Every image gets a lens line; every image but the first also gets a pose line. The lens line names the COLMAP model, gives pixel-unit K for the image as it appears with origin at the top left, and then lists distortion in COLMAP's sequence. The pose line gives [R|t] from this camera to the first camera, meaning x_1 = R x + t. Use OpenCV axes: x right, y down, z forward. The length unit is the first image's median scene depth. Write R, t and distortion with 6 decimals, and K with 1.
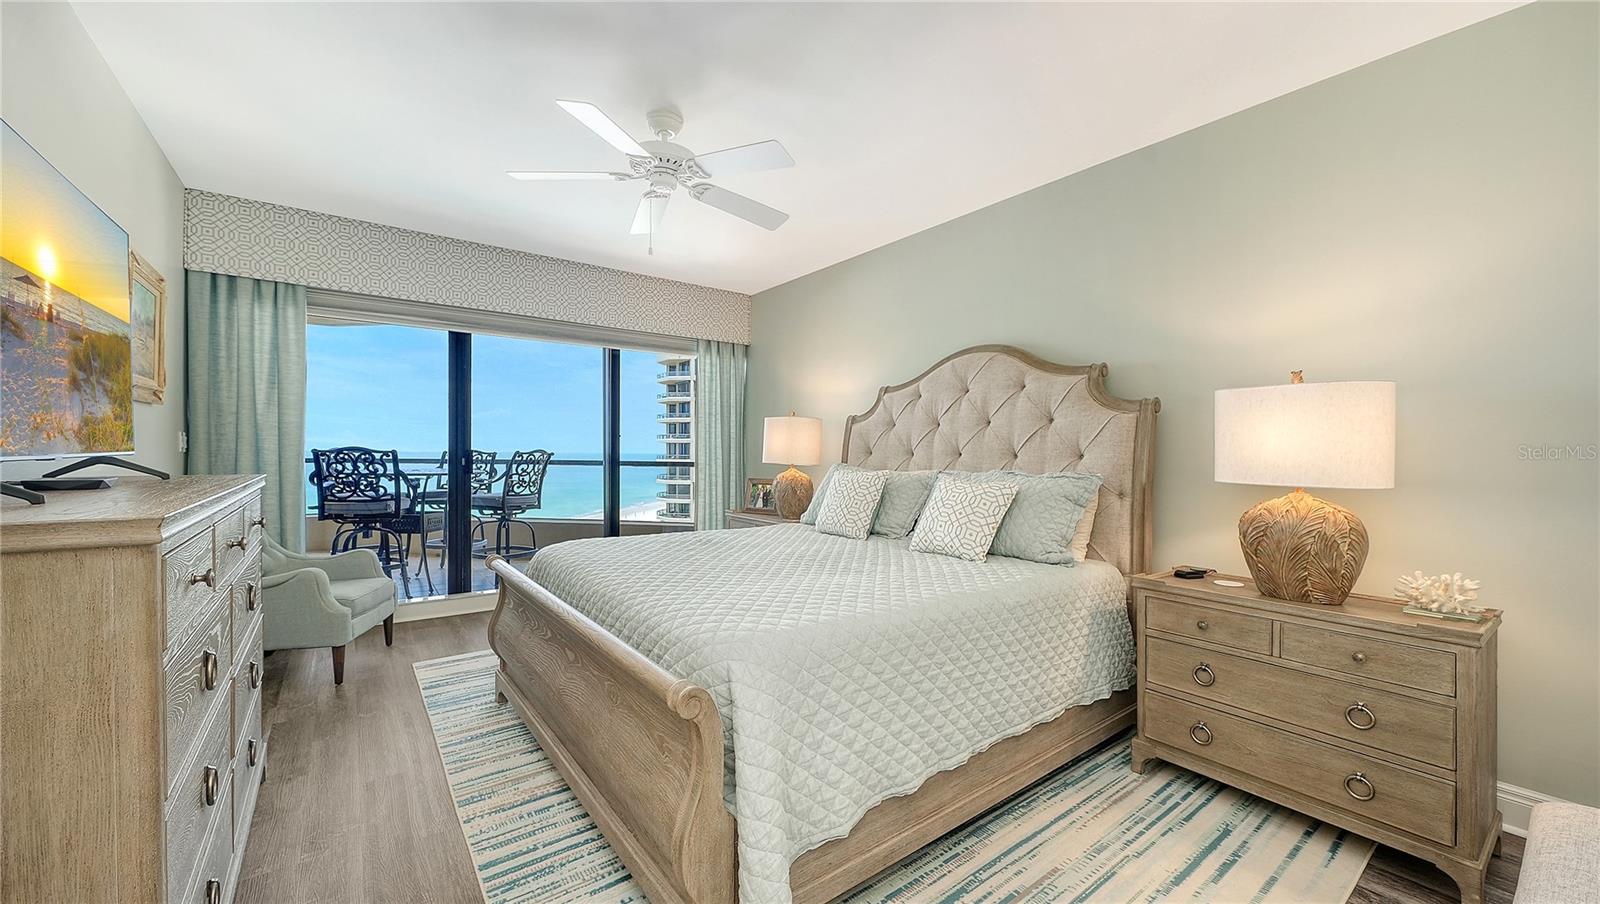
lens RADIAL K [[600.0, 0, 798.5], [0, 600.0, 455.3], [0, 0, 1]] dist [-0.013193, -0.000262]
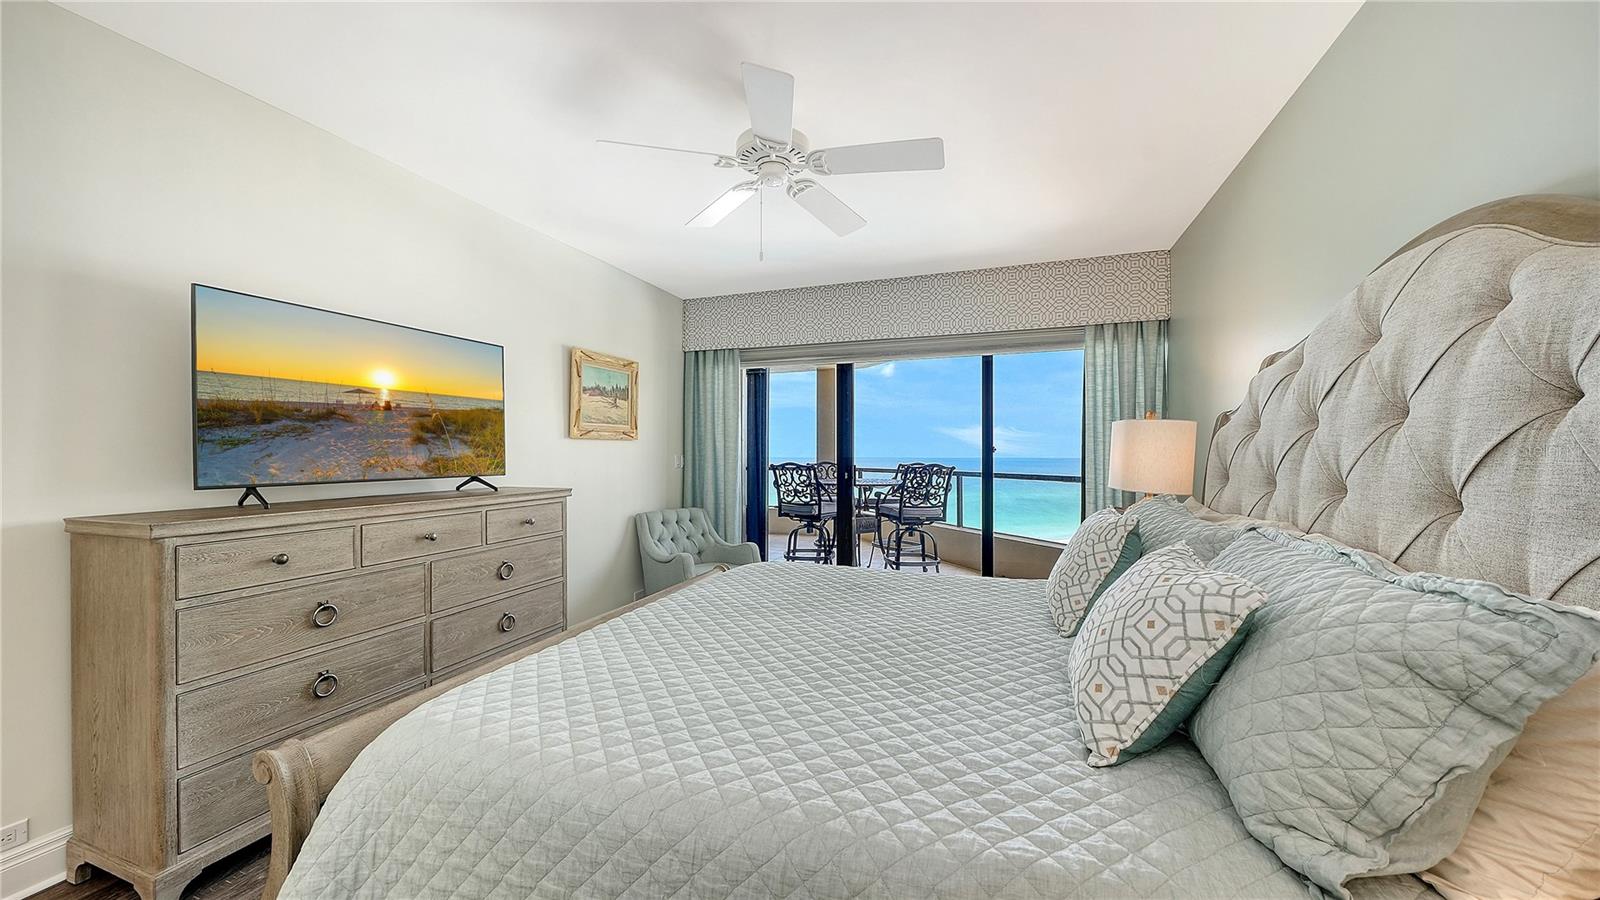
lens RADIAL K [[556.2, 0, 818.8], [0, 556.2, 462.4], [0, 0, 1]] dist [-0.016679, 0.000038]
pose [[0.553060, 0.001689, -0.833140, 0.483019], [0.001979, 0.999992, 0.003341, -0.030213], [0.833139, -0.003496, 0.553052, 0.581880]]
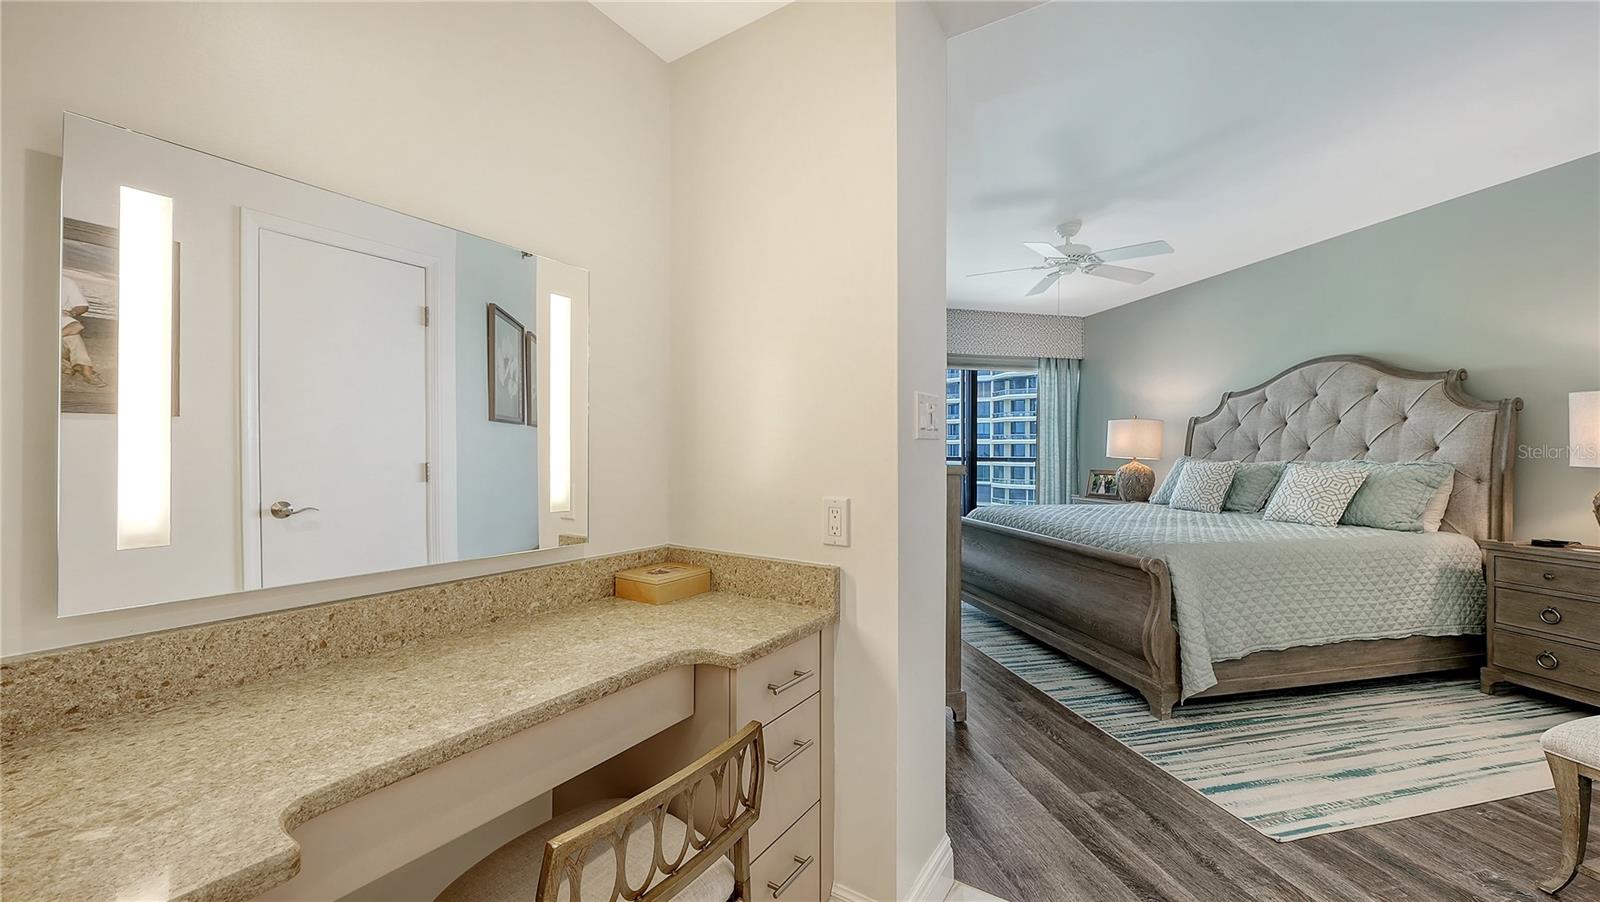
lens RADIAL K [[600.0, 0, 798.5], [0, 600.0, 454.3], [0, 0, 1]] dist [-0.013193, -0.000262]
pose [[0.909491, -0.000626, -0.415723, -0.206971], [-0.001108, 0.999992, -0.003930, 0.020990], [0.415722, 0.004035, 0.909483, -0.634568]]
